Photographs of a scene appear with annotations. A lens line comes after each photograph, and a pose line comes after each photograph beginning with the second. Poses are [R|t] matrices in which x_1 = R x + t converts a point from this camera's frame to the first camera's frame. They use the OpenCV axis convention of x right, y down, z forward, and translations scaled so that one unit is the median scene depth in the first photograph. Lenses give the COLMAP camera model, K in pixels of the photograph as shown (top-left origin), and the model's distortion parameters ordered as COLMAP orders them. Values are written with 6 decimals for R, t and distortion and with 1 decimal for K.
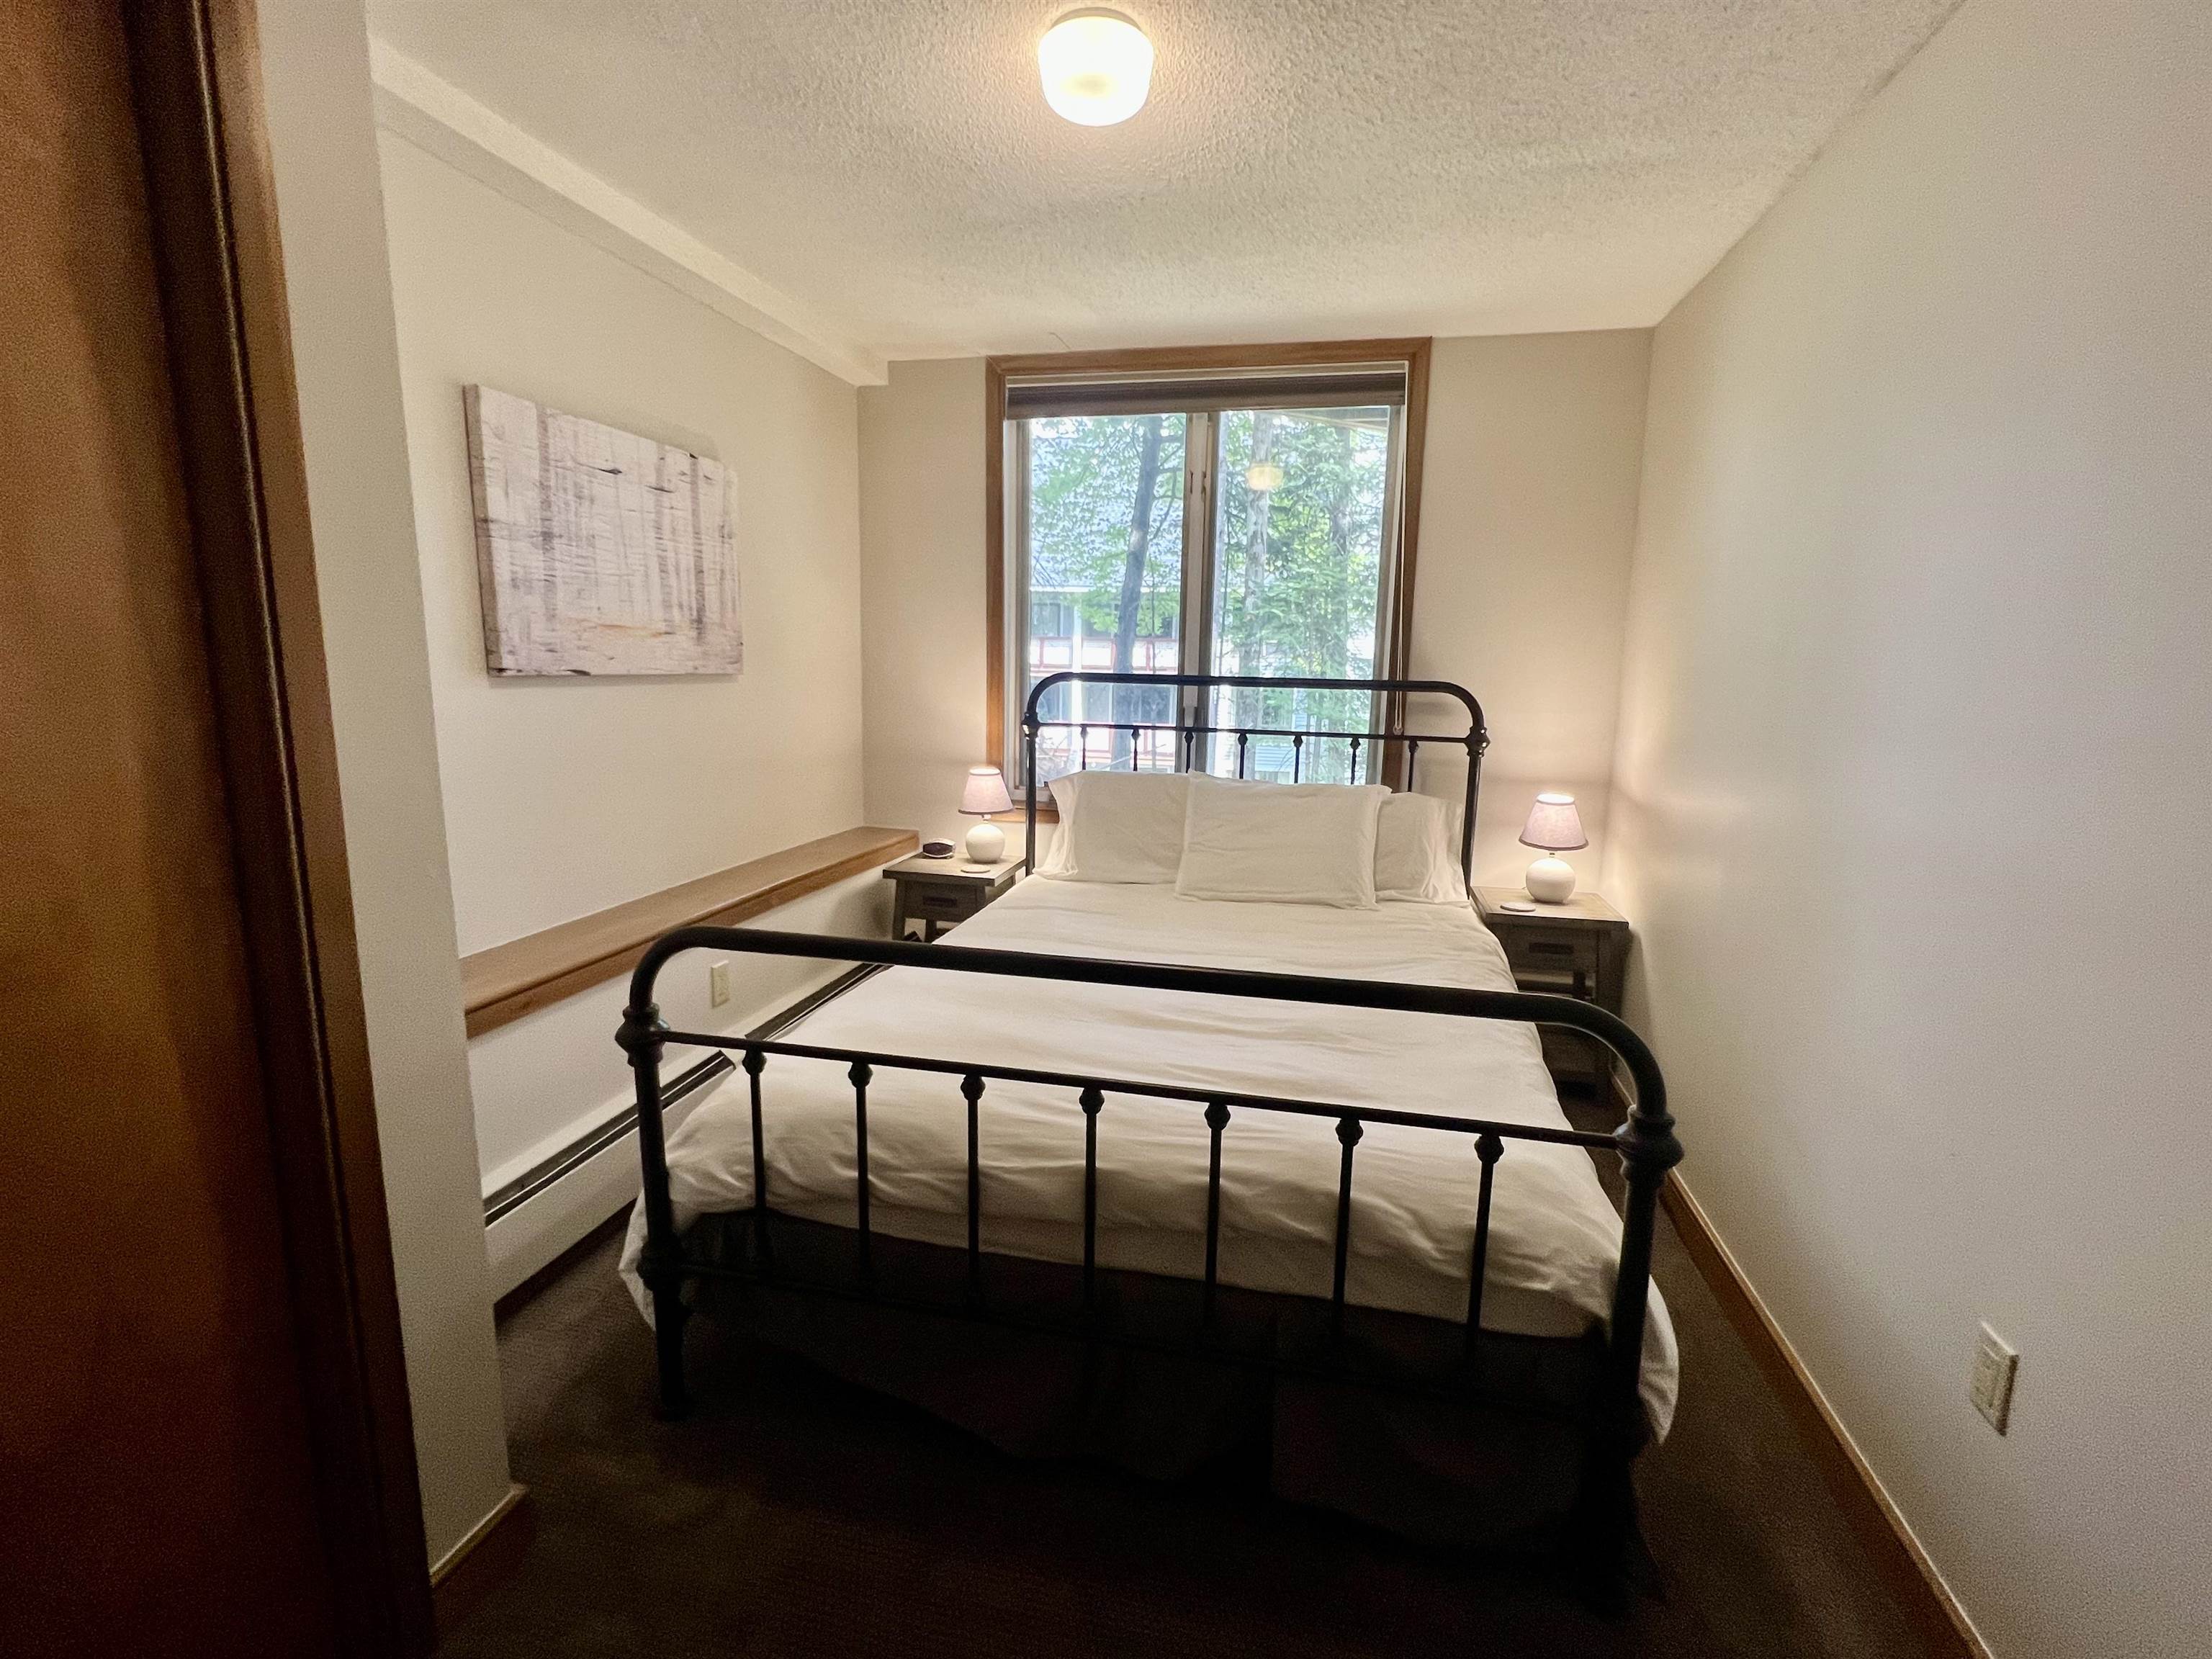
lens RADIAL K [[998.9, 0, 1112.5], [0, 998.9, 831.4], [0, 0, 1]] dist [-0.003294, 0.002091]
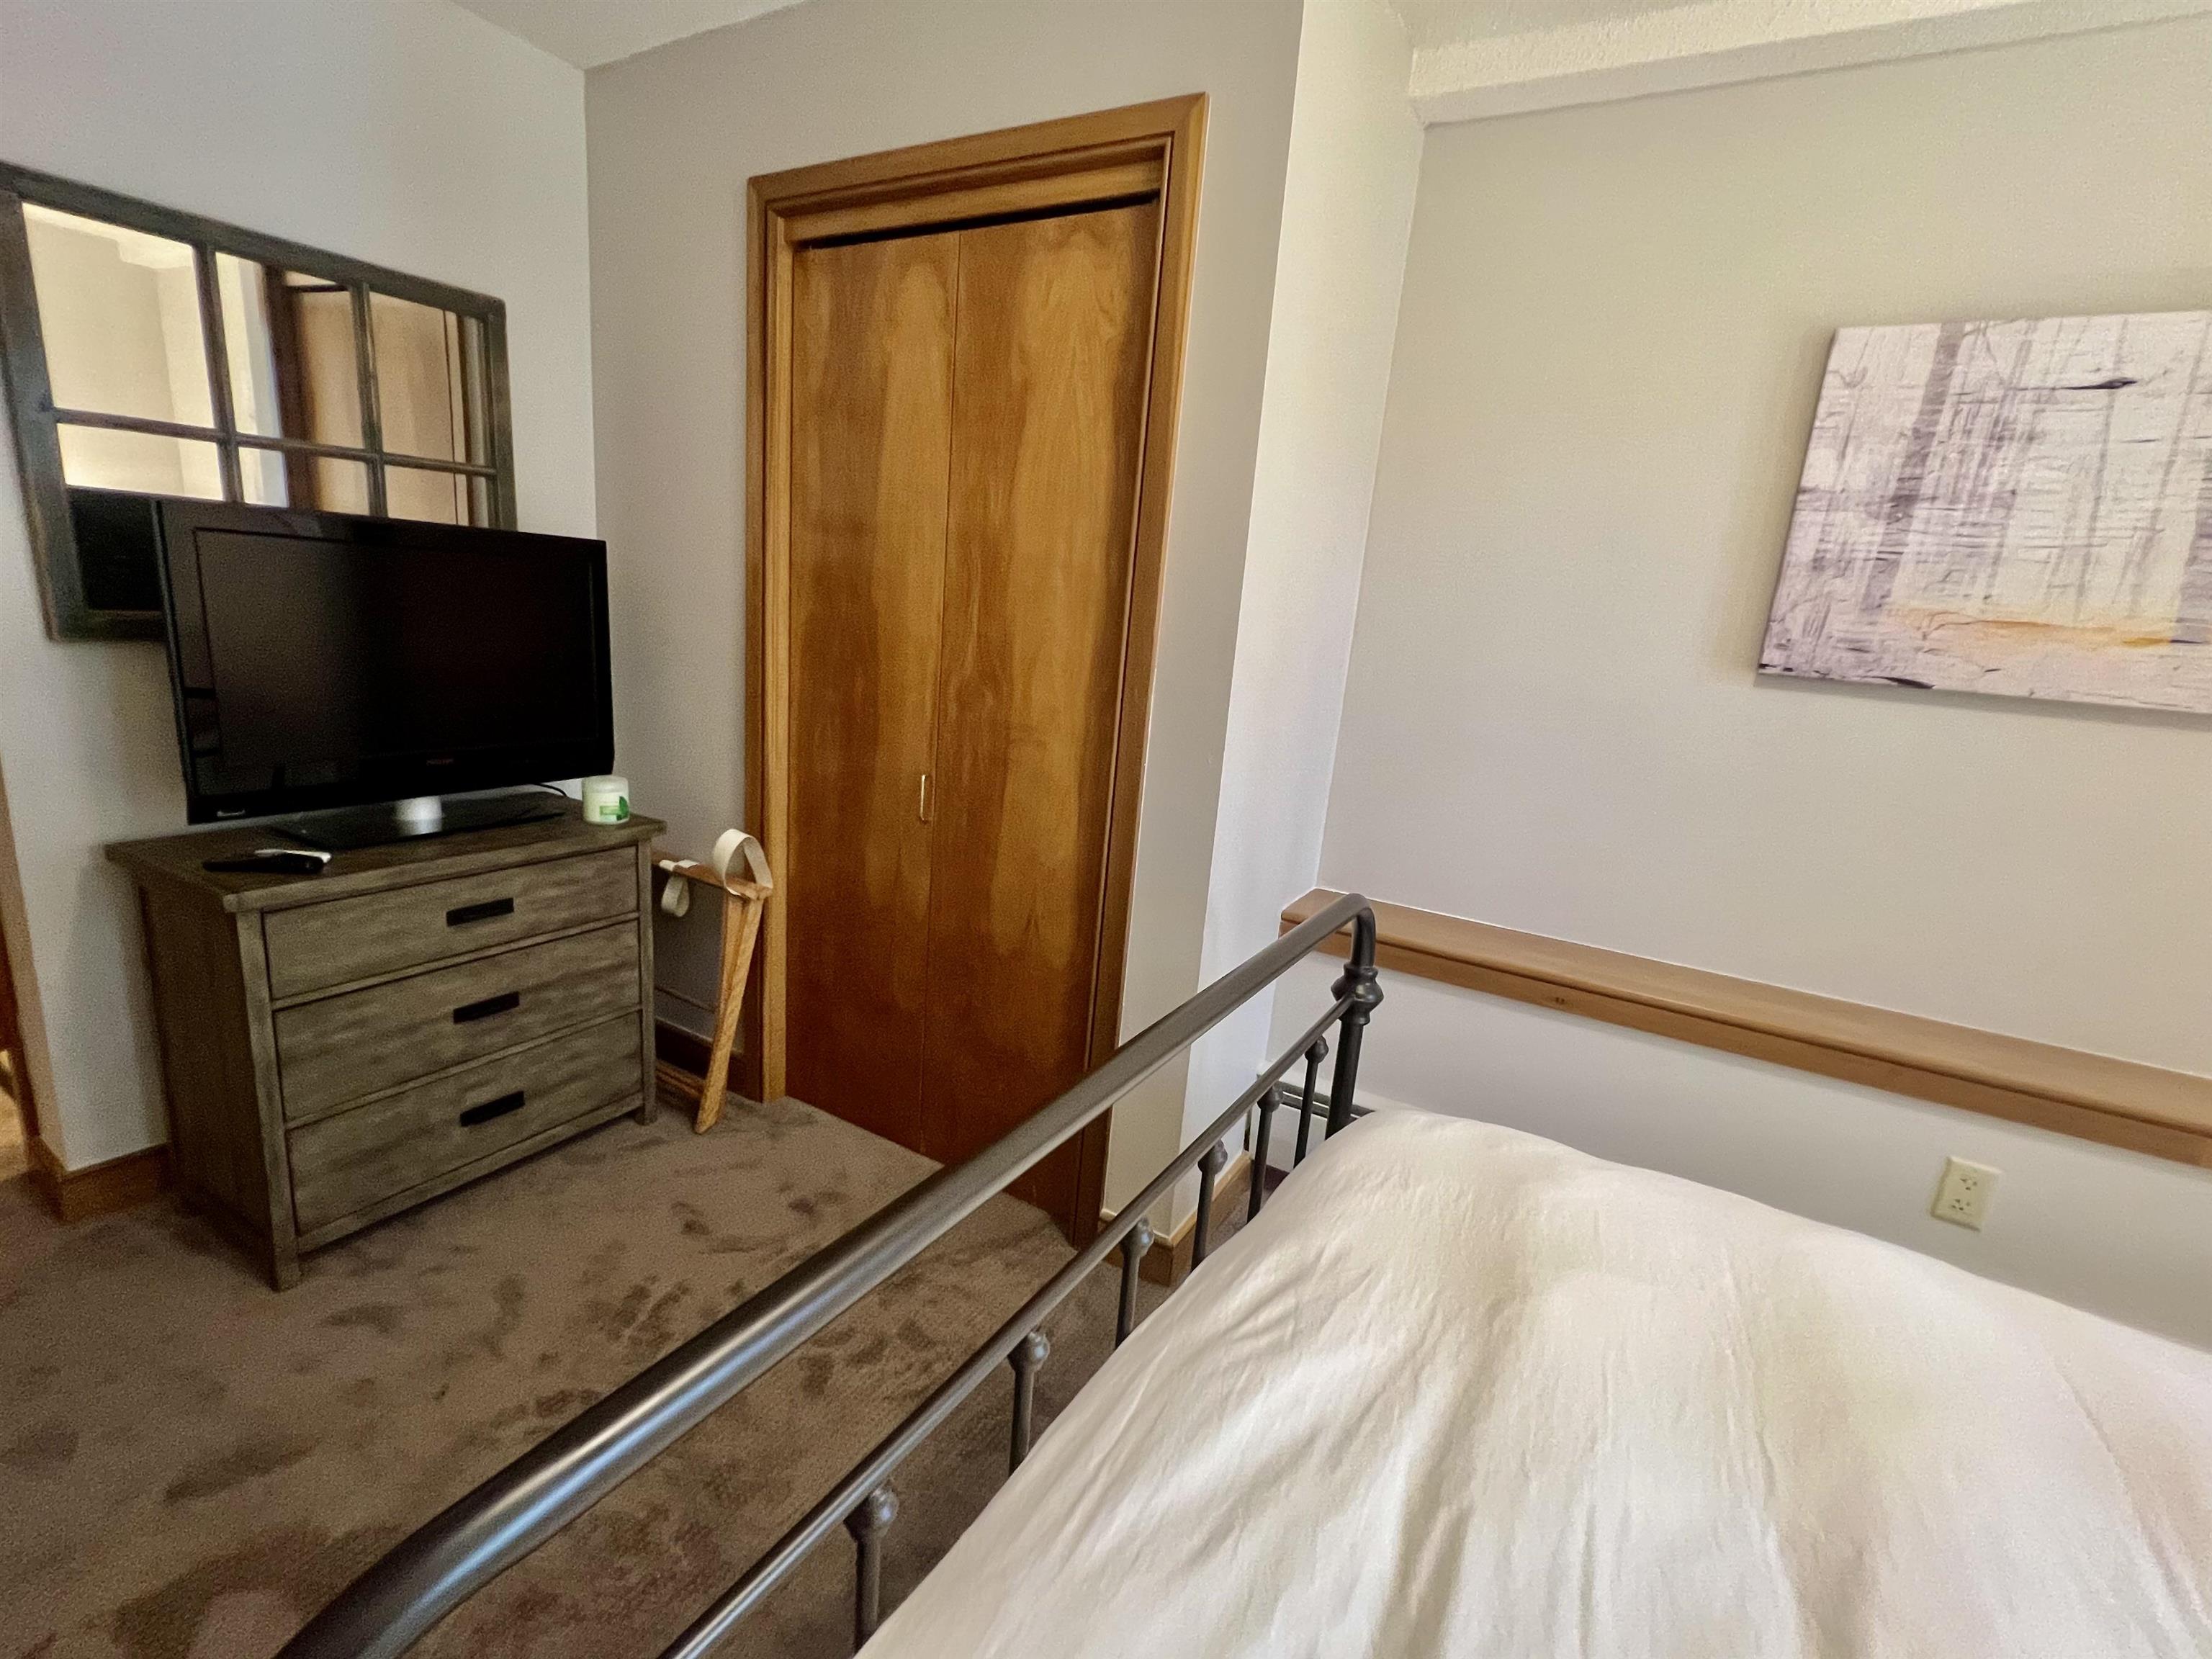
lens RADIAL K [[998.9, 0, 1113.1], [0, 998.9, 829.6], [0, 0, 1]] dist [-0.003294, 0.002091]
pose [[-0.281942, 0.180139, -0.942369, 0.361486], [-0.242888, 0.936819, 0.251746, -0.103885], [0.928178, 0.299867, -0.220375, 0.670820]]
